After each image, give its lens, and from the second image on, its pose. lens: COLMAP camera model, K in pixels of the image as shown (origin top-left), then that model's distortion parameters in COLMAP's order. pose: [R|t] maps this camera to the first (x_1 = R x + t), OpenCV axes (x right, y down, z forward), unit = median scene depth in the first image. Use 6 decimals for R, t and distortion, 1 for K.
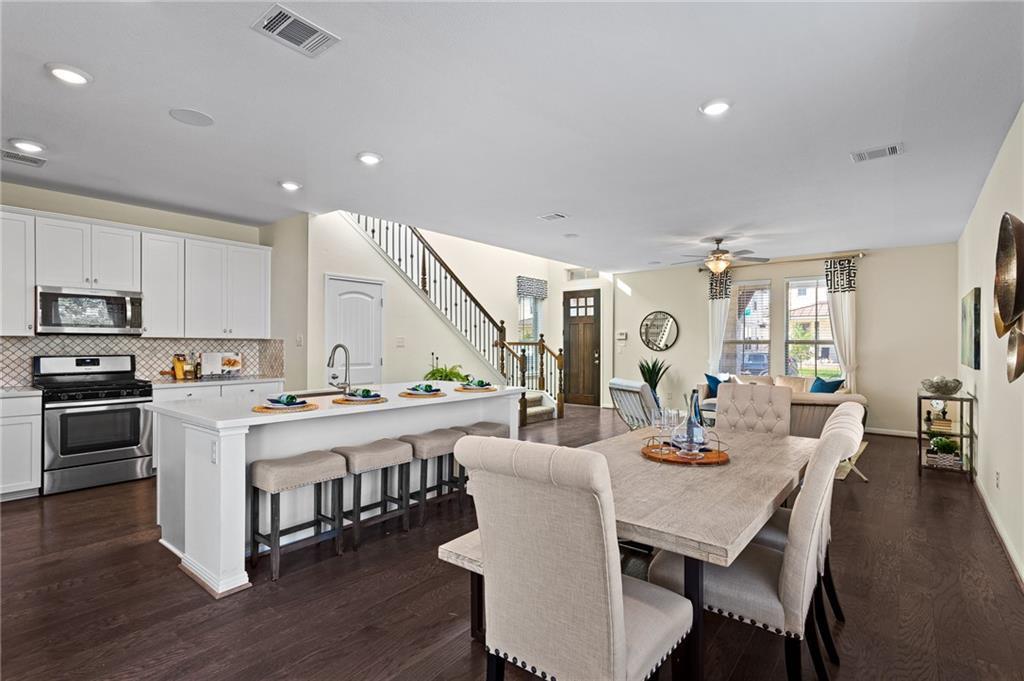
lens RADIAL K [[488.3, 0, 511.8], [0, 488.3, 339.3], [0, 0, 1]] dist [0.002168, 0.000722]
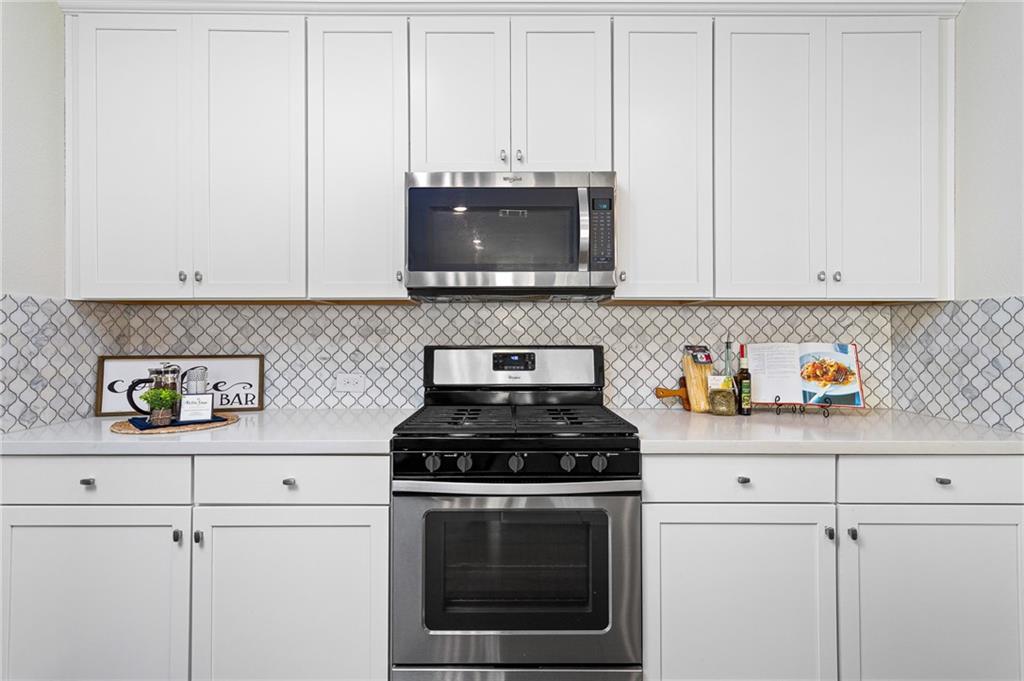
lens RADIAL K [[488.3, 0, 511.8], [0, 488.3, 339.3], [0, 0, 1]] dist [0.002168, 0.000722]
pose [[0.638709, 0.001707, -0.769447, -0.513105], [0.008864, 0.999915, 0.009576, 0.022059], [0.769398, -0.012937, 0.638639, 0.691044]]
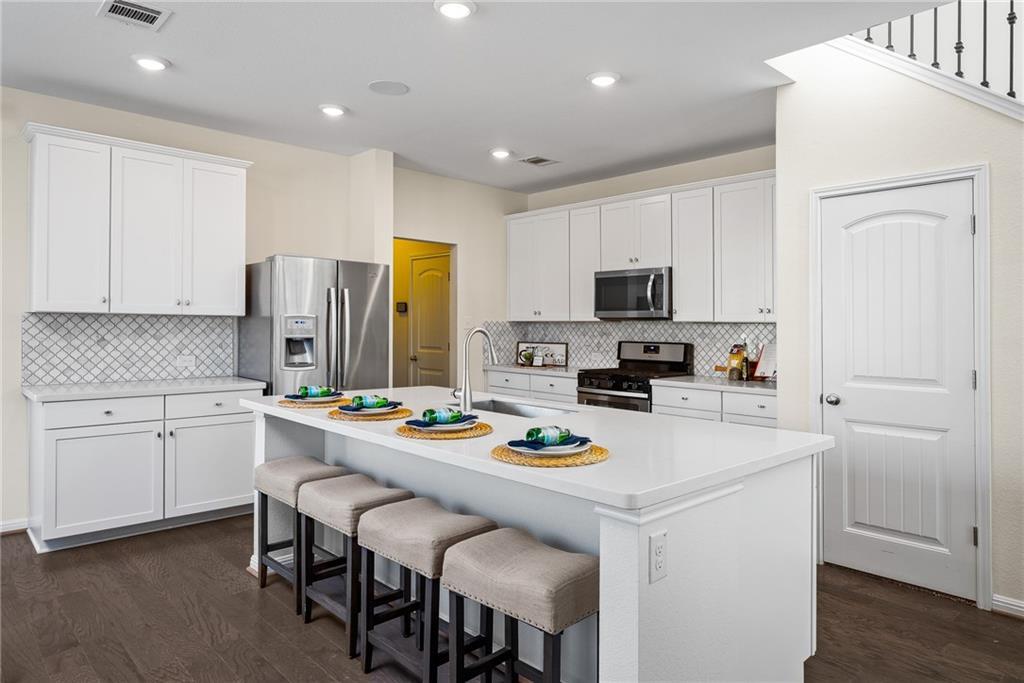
lens RADIAL K [[640.3, 0, 512.2], [0, 640.3, 321.4], [0, 0, 1]] dist [-0.001190, -0.001383]
pose [[-0.134914, -0.010692, -0.990800, 0.333266], [-0.002898, 0.999942, -0.010396, 0.007355], [0.990853, 0.001469, -0.134937, 0.861274]]
